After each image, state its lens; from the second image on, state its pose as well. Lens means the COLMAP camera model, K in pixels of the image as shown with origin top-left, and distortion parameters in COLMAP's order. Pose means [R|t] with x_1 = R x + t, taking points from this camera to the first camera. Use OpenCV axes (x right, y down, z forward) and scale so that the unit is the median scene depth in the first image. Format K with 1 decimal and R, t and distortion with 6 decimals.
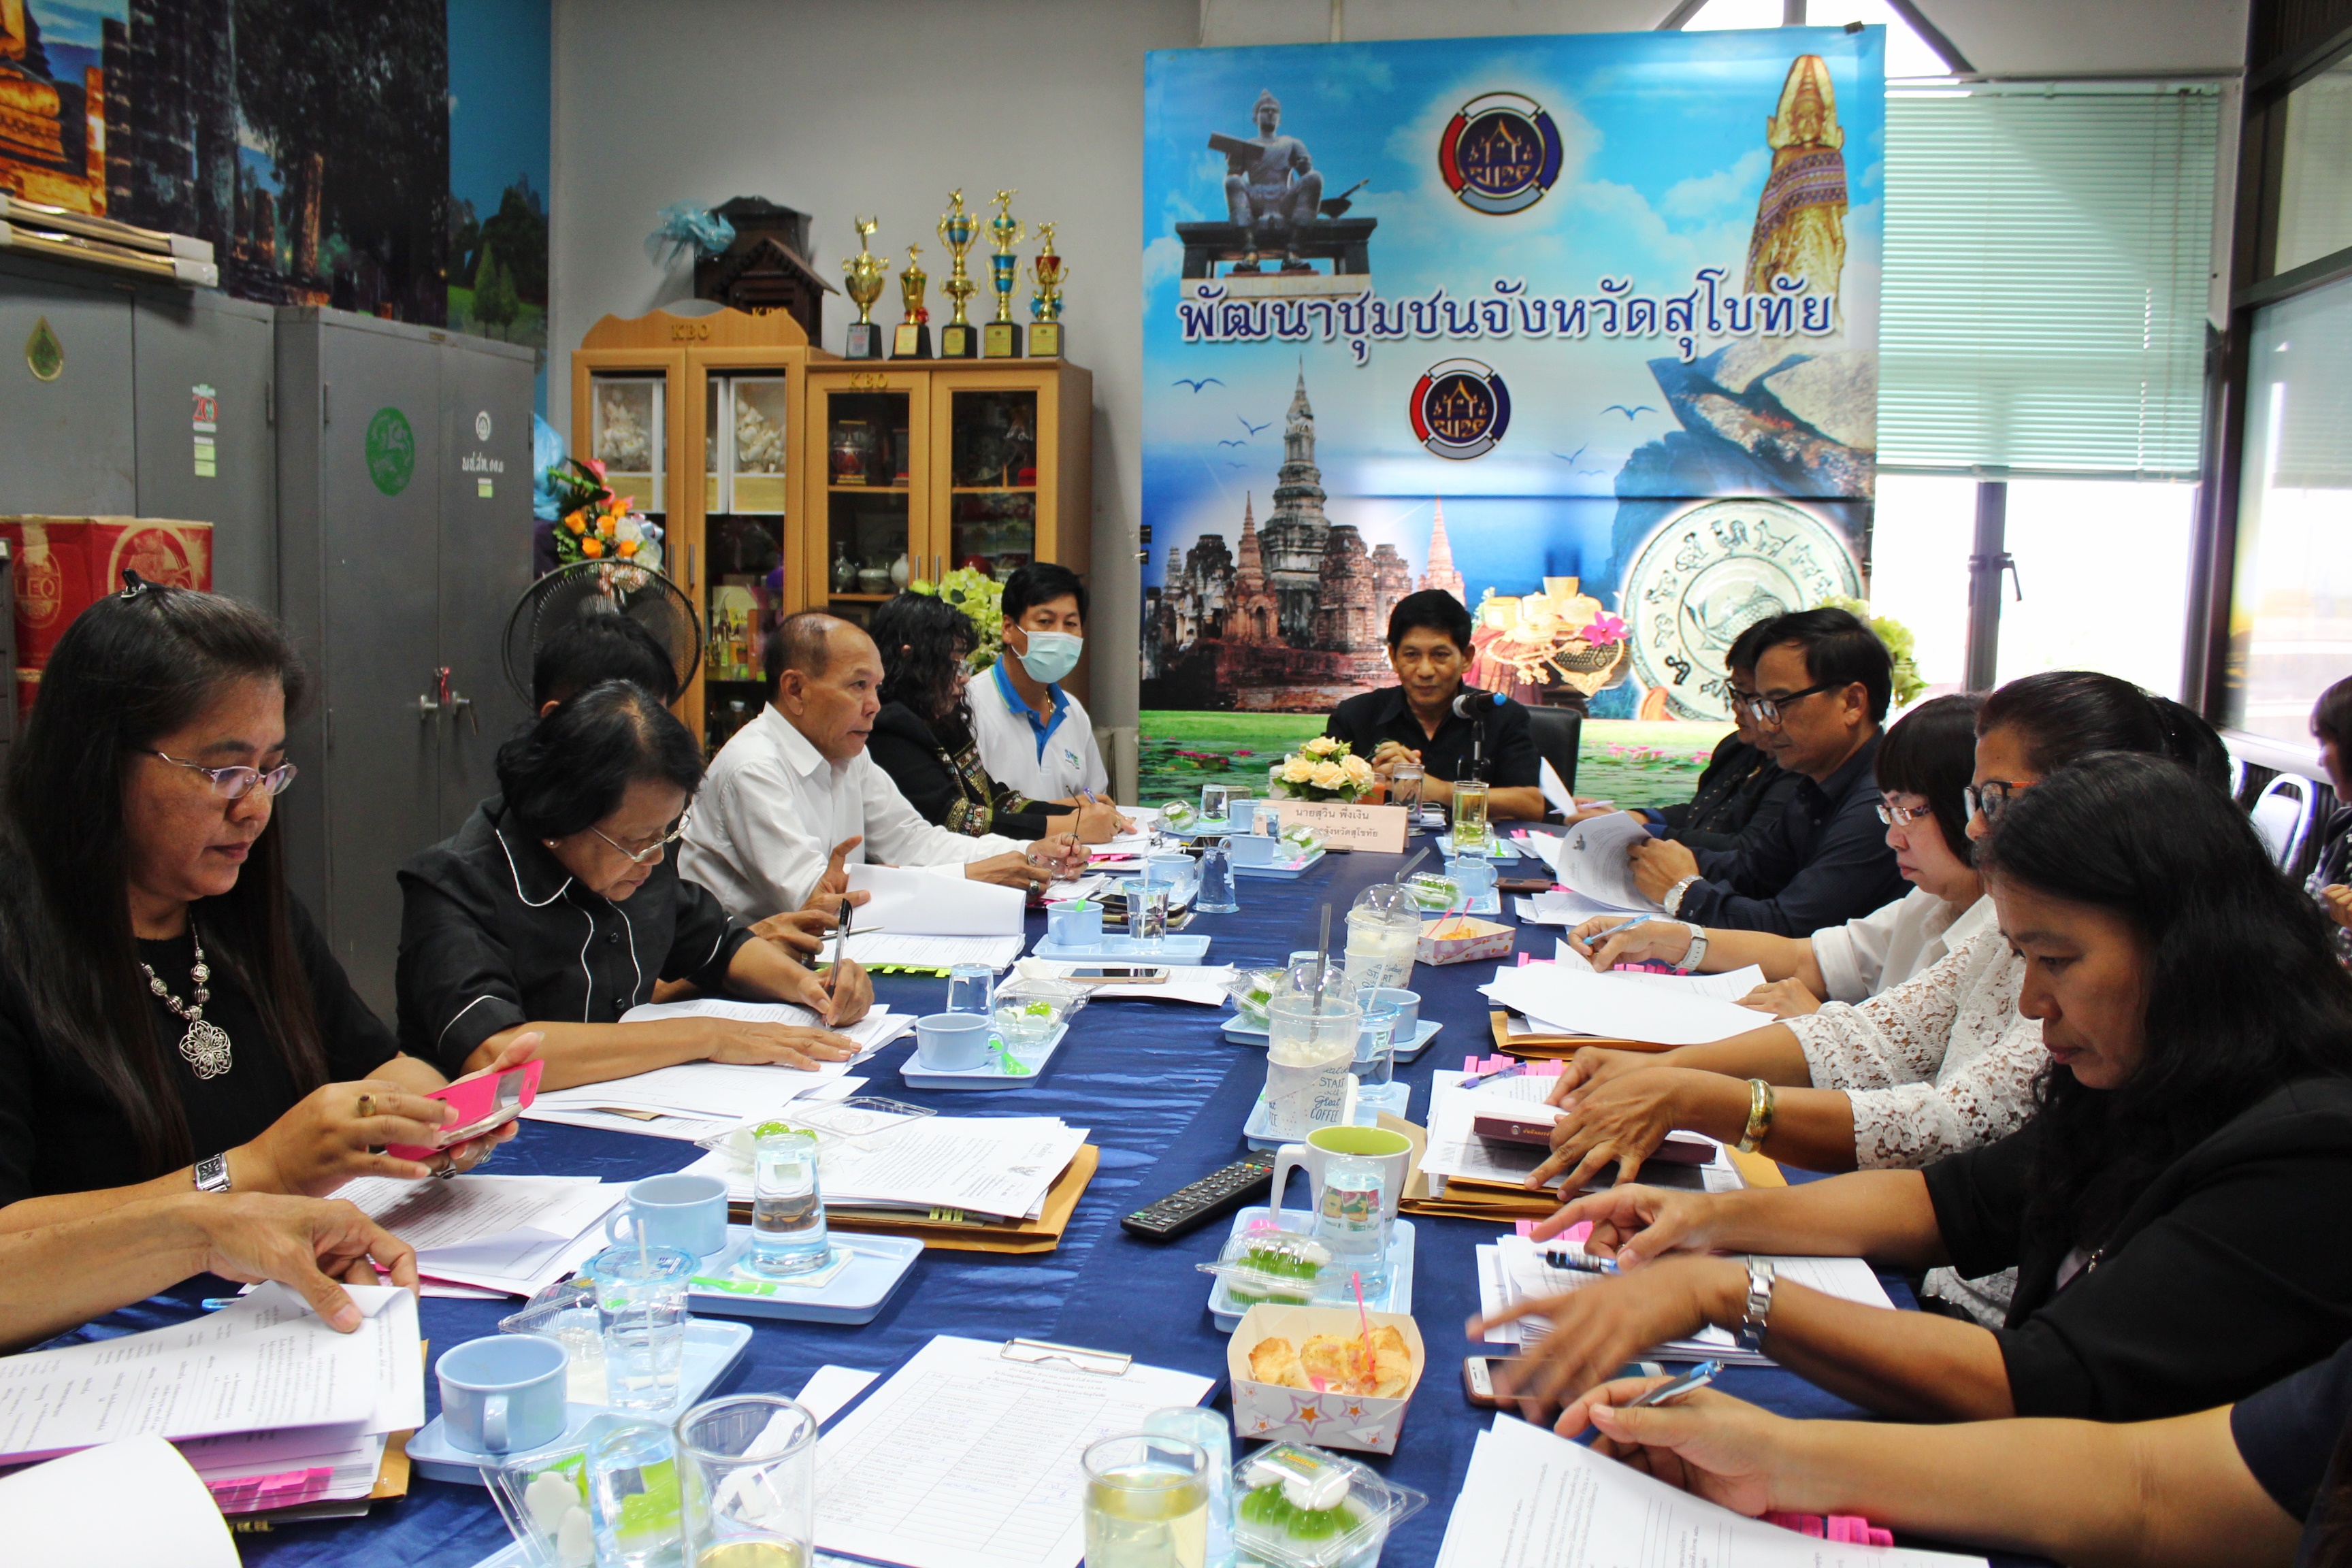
lens RADIAL K [[1927.3, 0, 1162.8], [0, 1927.3, 781.0], [0, 0, 1]] dist [-0.172196, 0.154980]
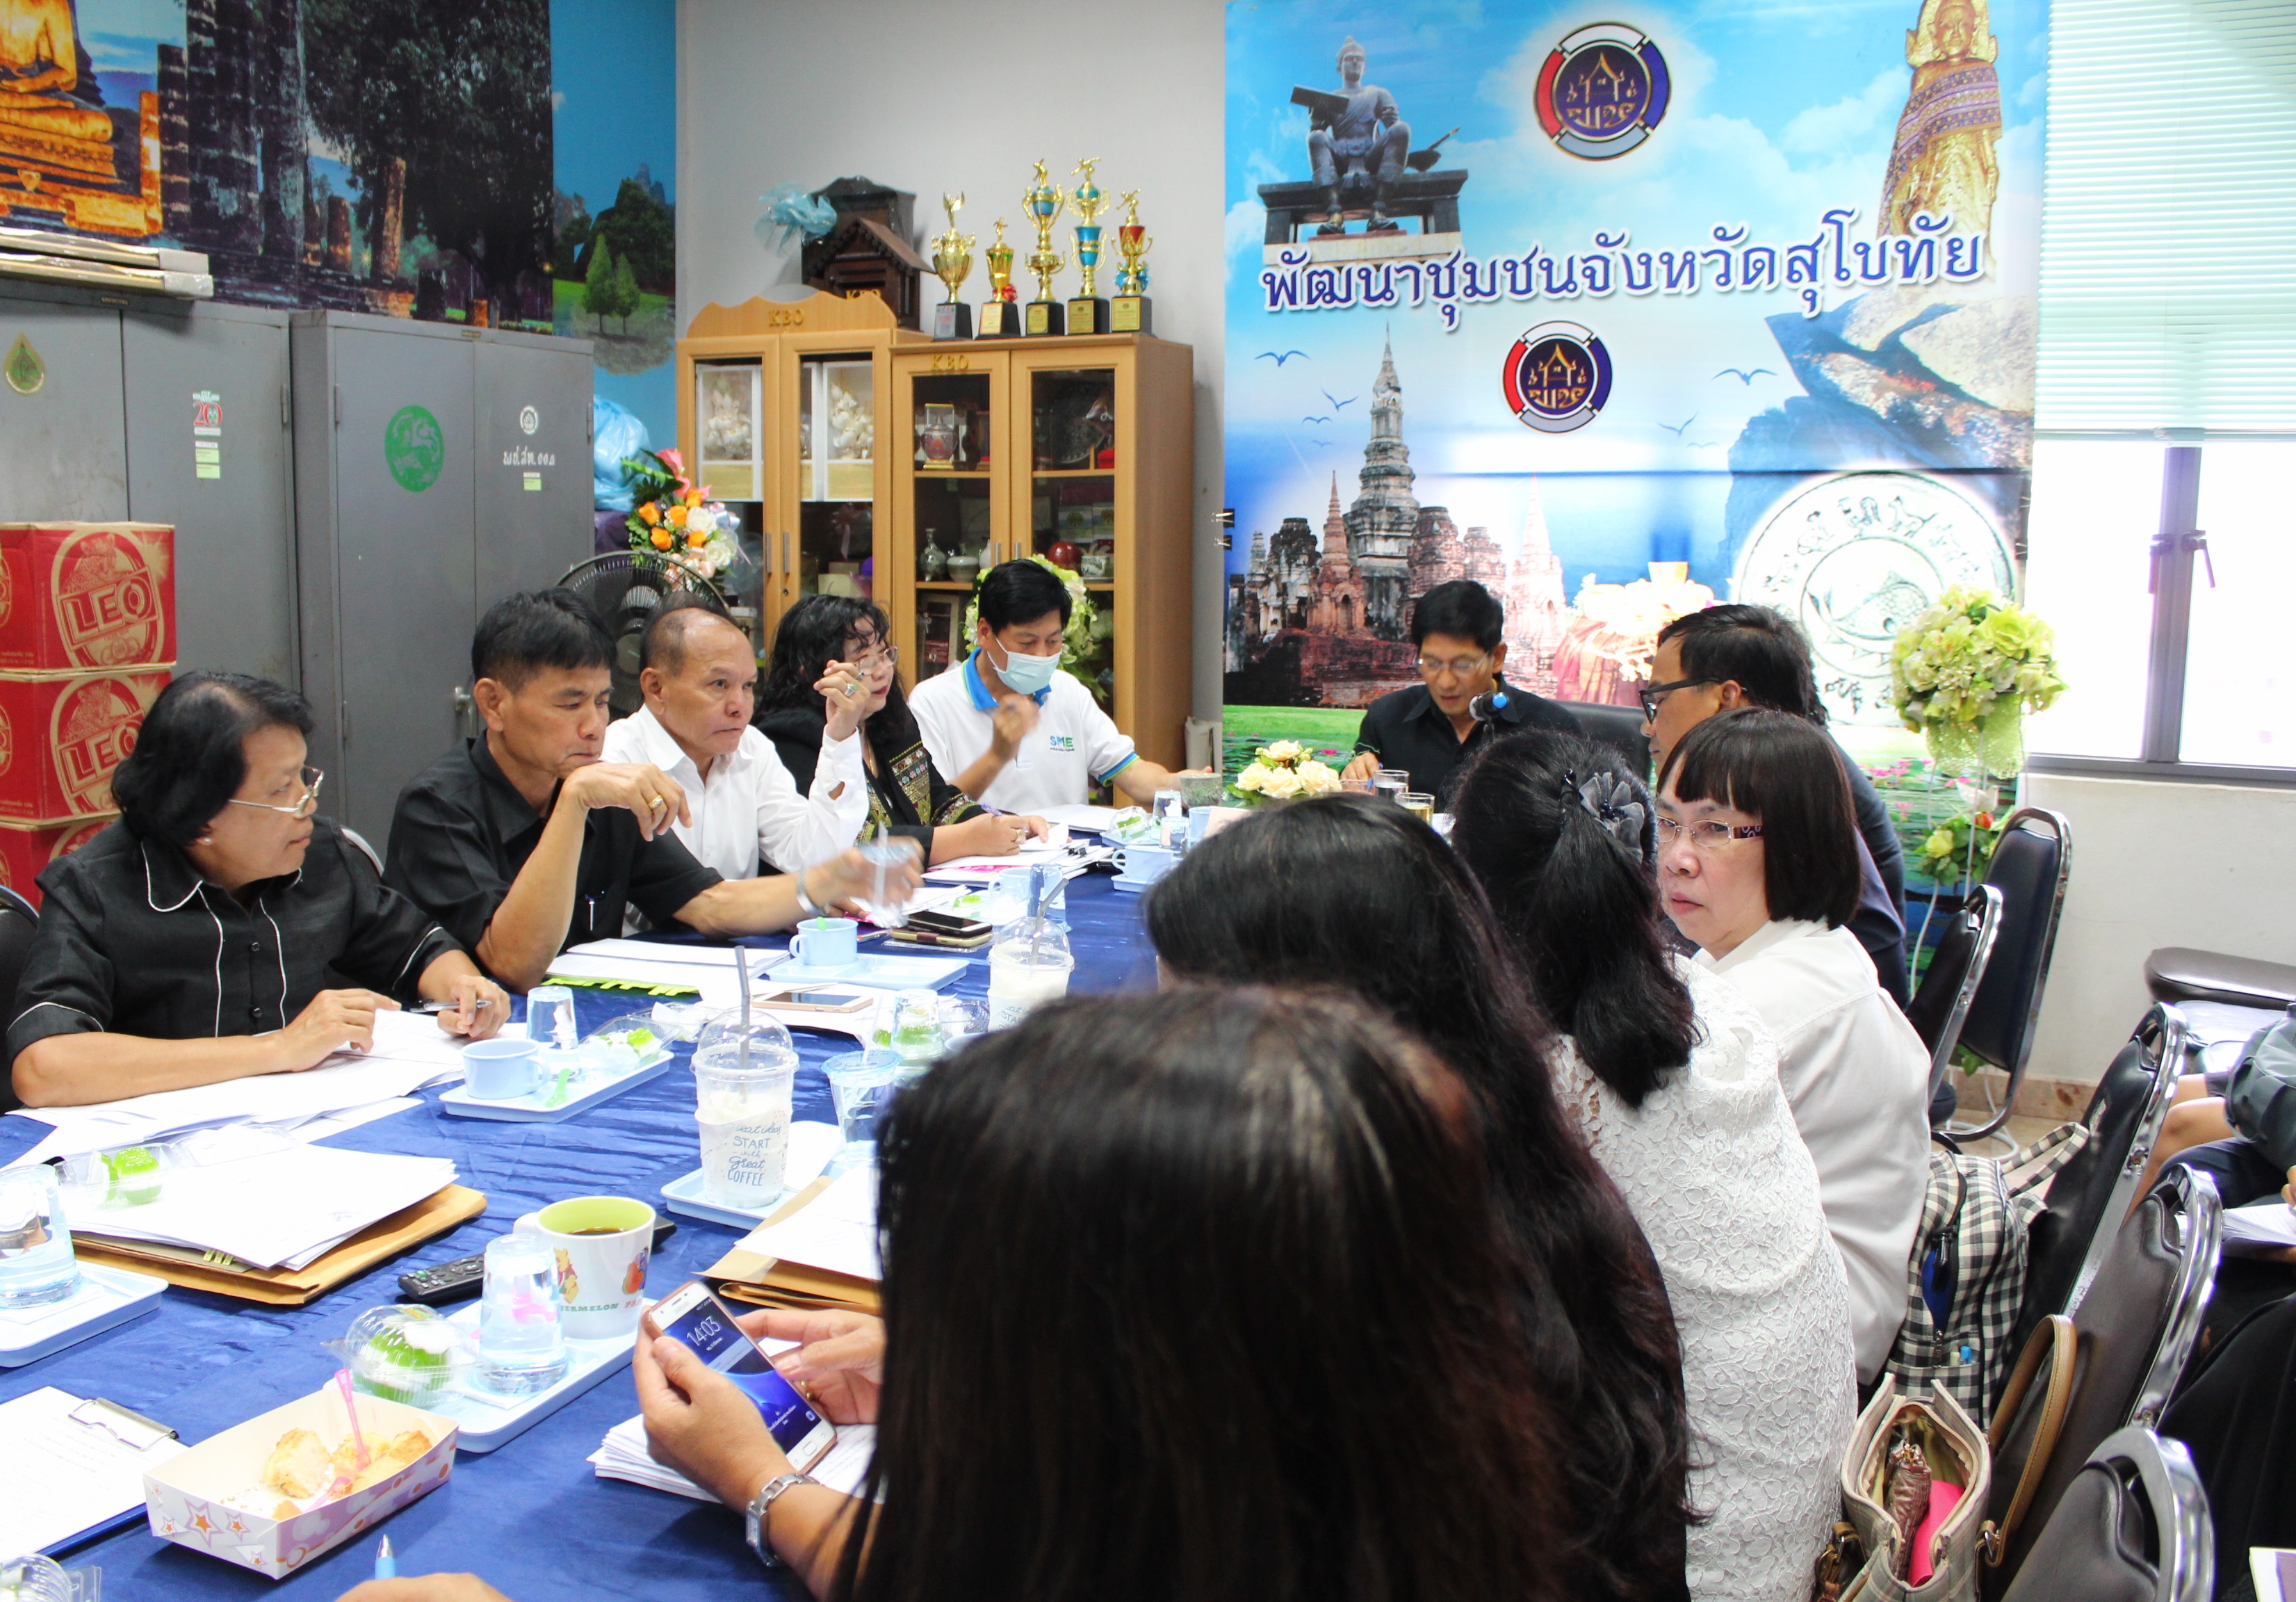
lens RADIAL K [[1963.1, 0, 1115.1], [0, 1963.1, 805.9], [0, 0, 1]] dist [-0.170241, 0.149331]
pose [[0.973472, 0.020791, -0.227858, 0.166433], [-0.015669, 0.999583, 0.024263, -0.010277], [0.228267, -0.020049, 0.973392, 0.054318]]
